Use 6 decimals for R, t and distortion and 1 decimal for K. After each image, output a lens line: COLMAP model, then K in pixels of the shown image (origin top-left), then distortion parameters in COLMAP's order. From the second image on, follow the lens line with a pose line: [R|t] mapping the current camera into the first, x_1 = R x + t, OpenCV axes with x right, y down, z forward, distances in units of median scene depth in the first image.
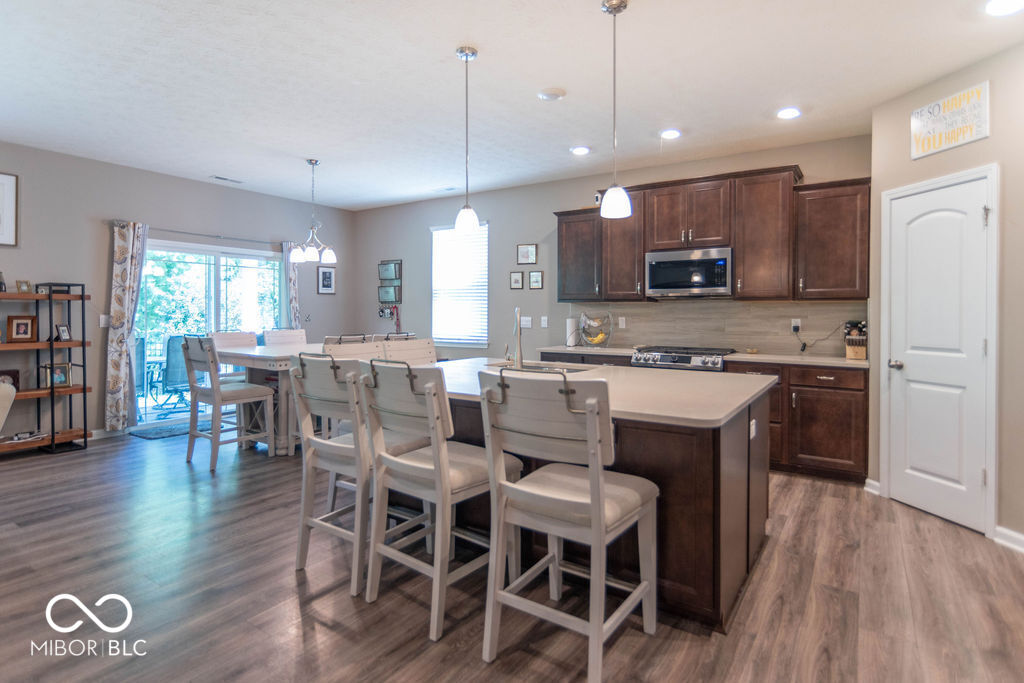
lens RADIAL K [[520.7, 0, 513.9], [0, 520.7, 317.0], [0, 0, 1]] dist [0.006226, 0.001038]
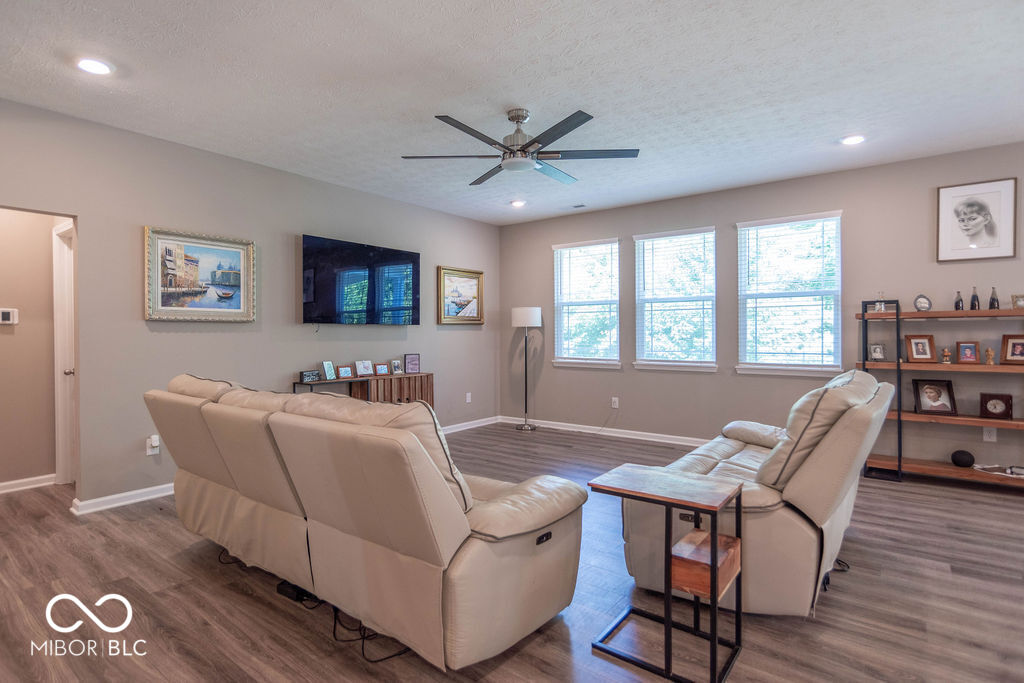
lens RADIAL K [[520.7, 0, 509.5], [0, 520.7, 335.4], [0, 0, 1]] dist [0.006226, 0.001038]
pose [[-0.044664, 0.001765, -0.999000, -0.077025], [-0.005253, 0.999984, 0.002002, 0.007827], [0.998988, 0.005337, -0.044654, 0.922856]]
